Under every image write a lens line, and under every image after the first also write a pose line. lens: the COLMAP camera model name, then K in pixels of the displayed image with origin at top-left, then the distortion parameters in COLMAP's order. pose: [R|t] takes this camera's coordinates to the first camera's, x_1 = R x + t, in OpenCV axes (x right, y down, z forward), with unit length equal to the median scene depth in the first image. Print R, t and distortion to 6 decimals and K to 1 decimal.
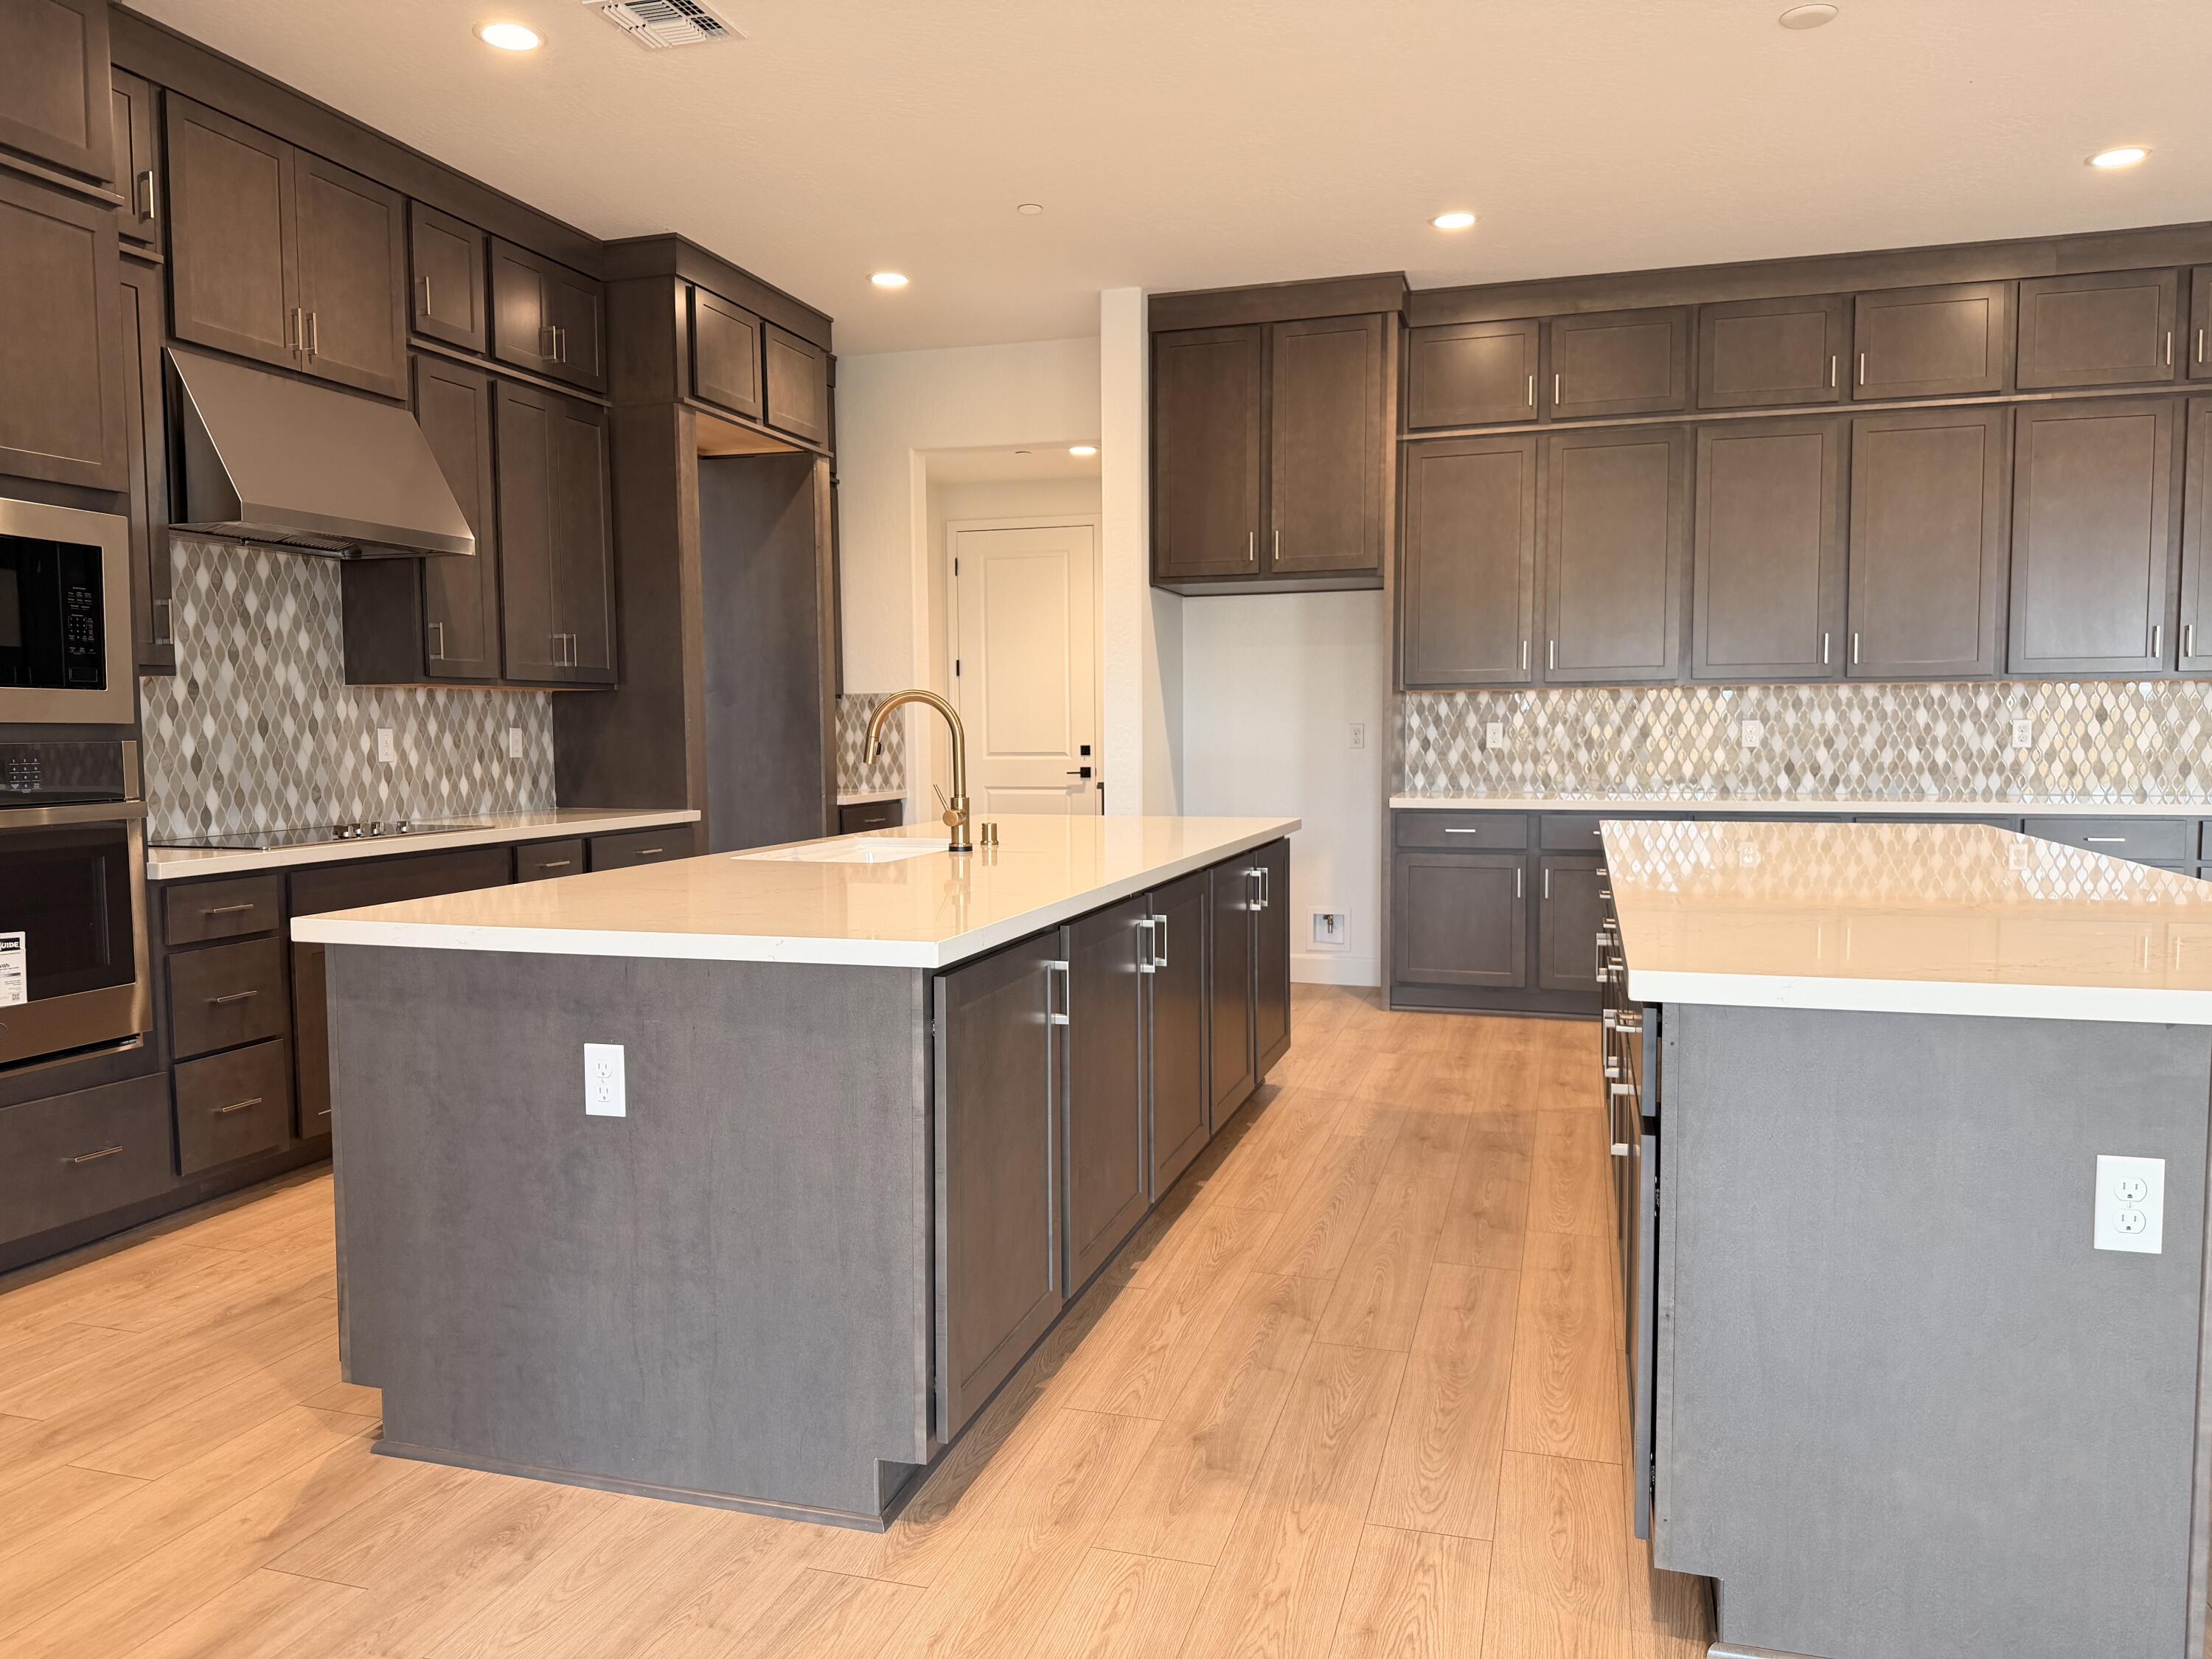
lens RADIAL K [[1531.5, 0, 1106.1], [0, 1531.5, 828.6], [0, 0, 1]] dist [0.030255, -0.009201]
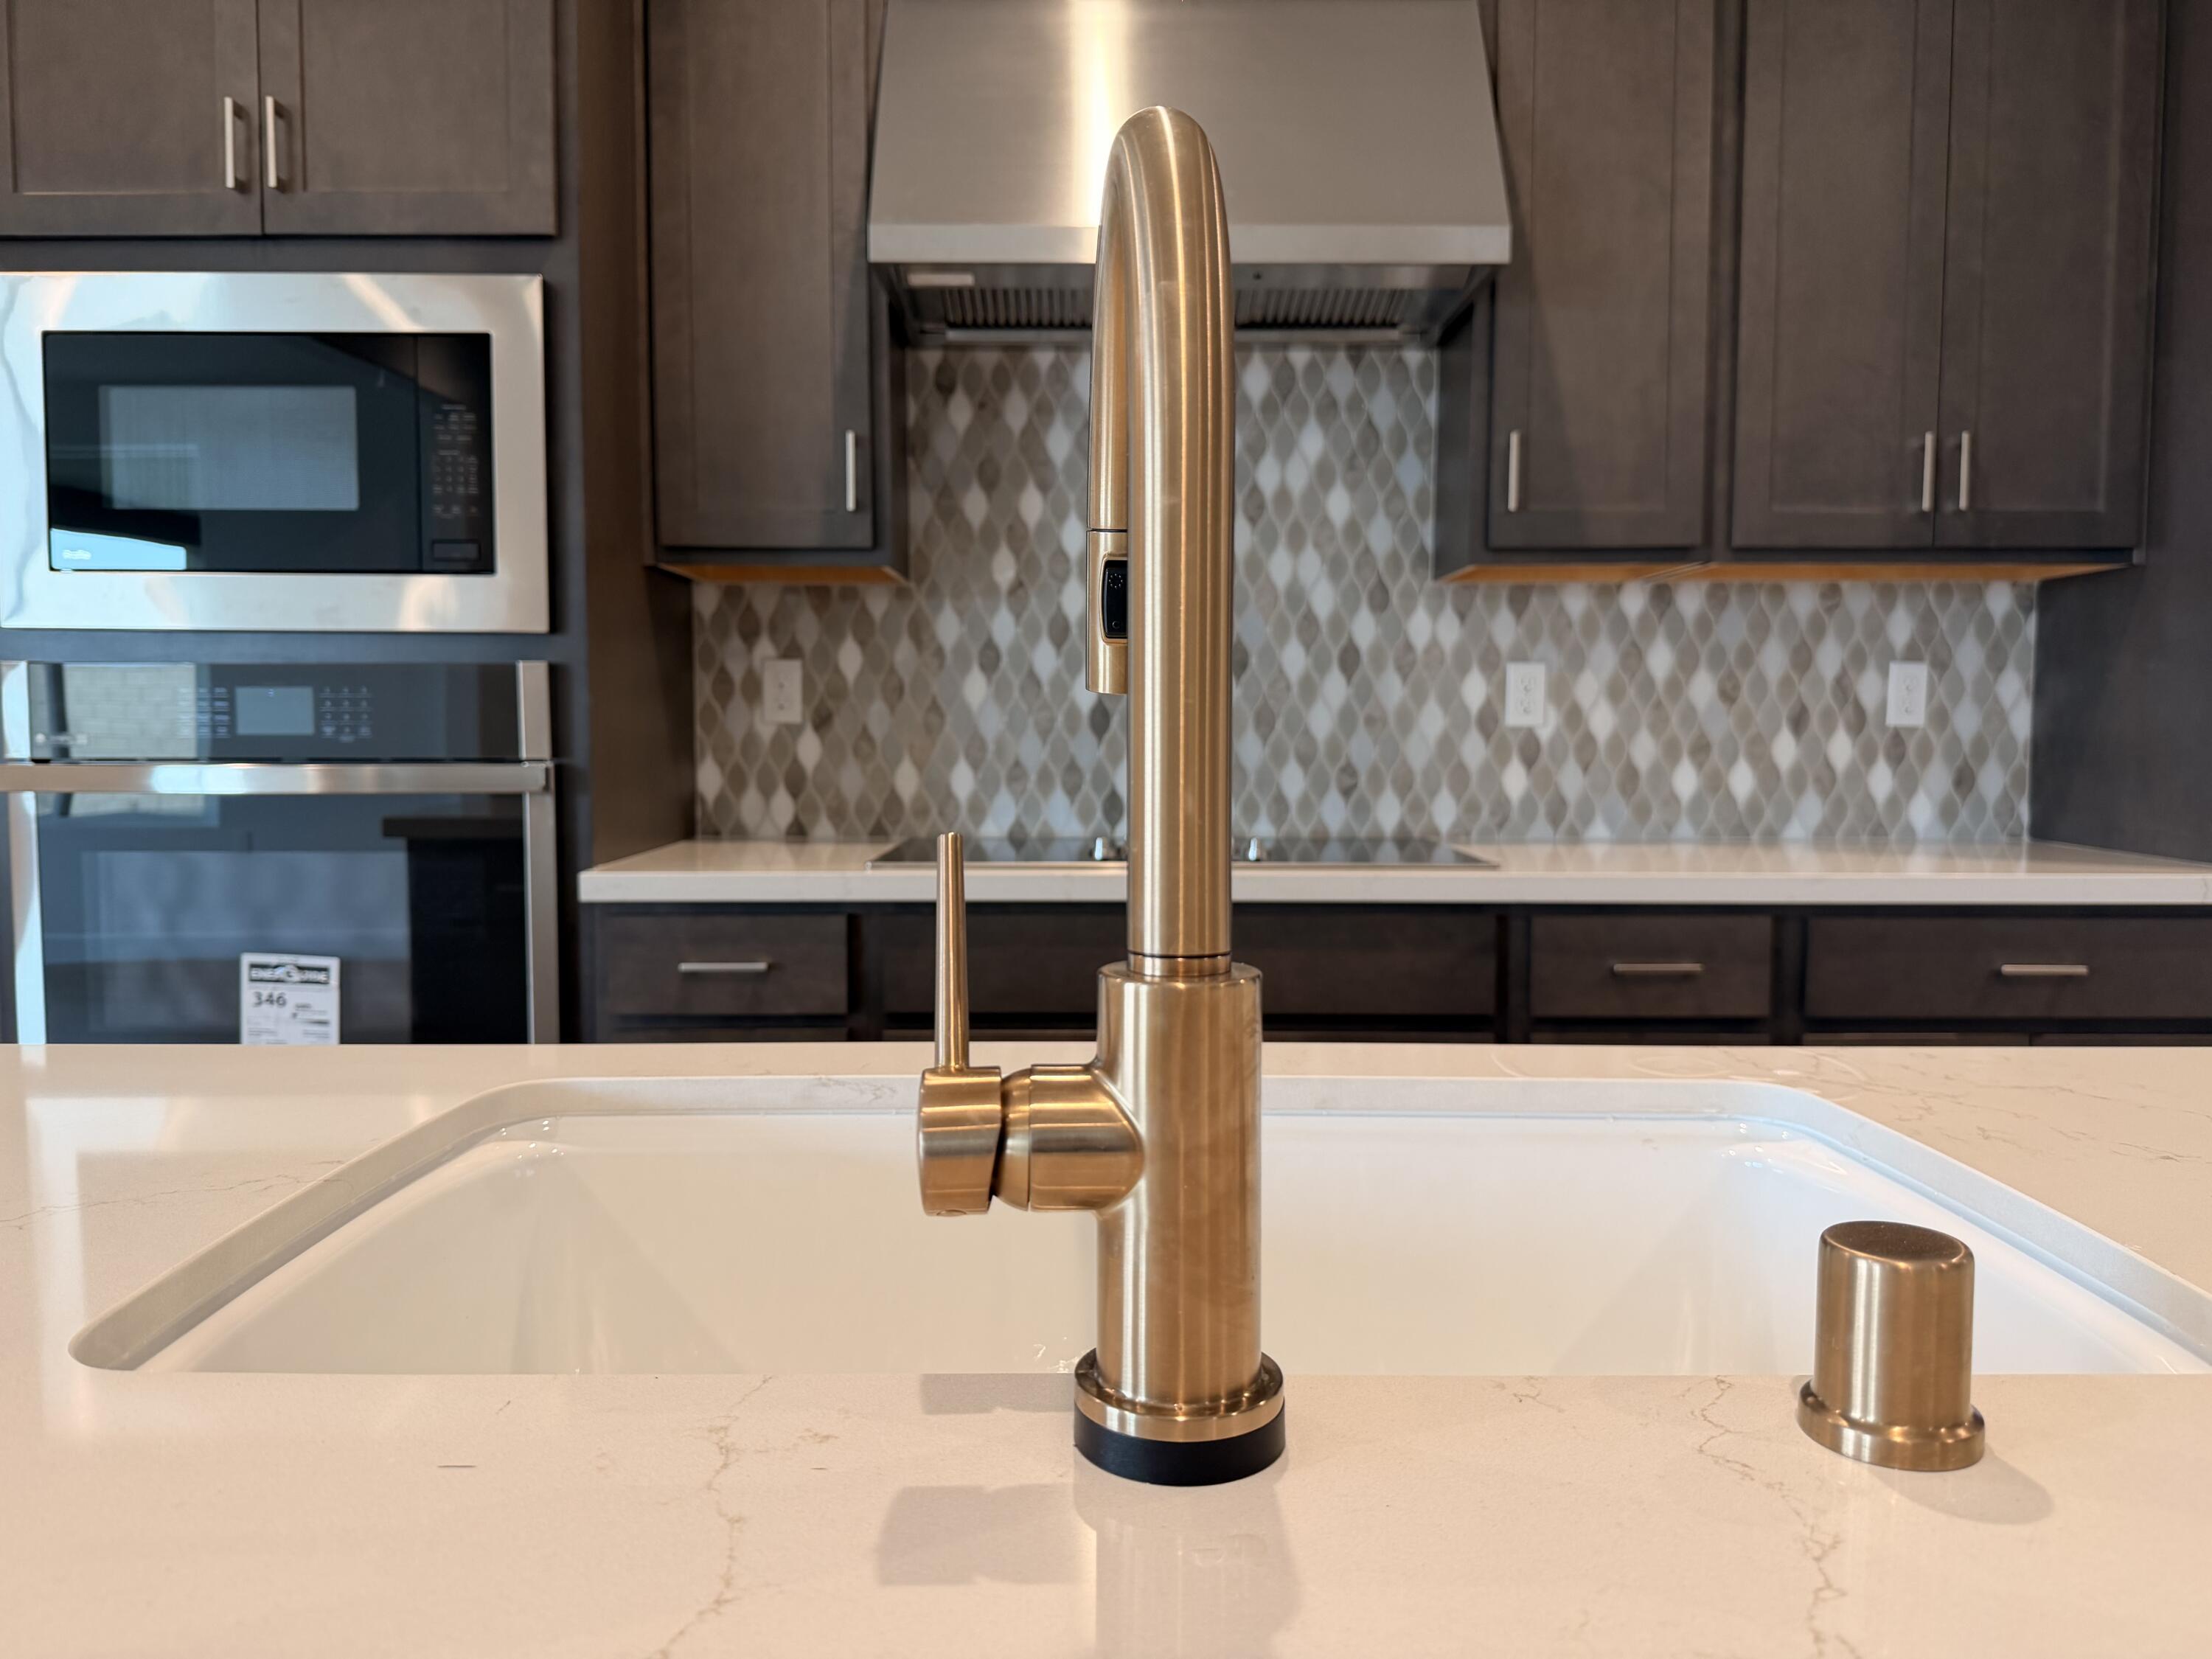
lens RADIAL K [[1531.5, 0, 1097.7], [0, 1531.5, 843.8], [0, 0, 1]] dist [0.030255, -0.009201]
pose [[0.281602, 0.077069, -0.956431, -0.003116], [-0.066358, 0.995947, 0.060715, -0.025614], [0.957234, 0.046370, 0.285575, 0.714536]]
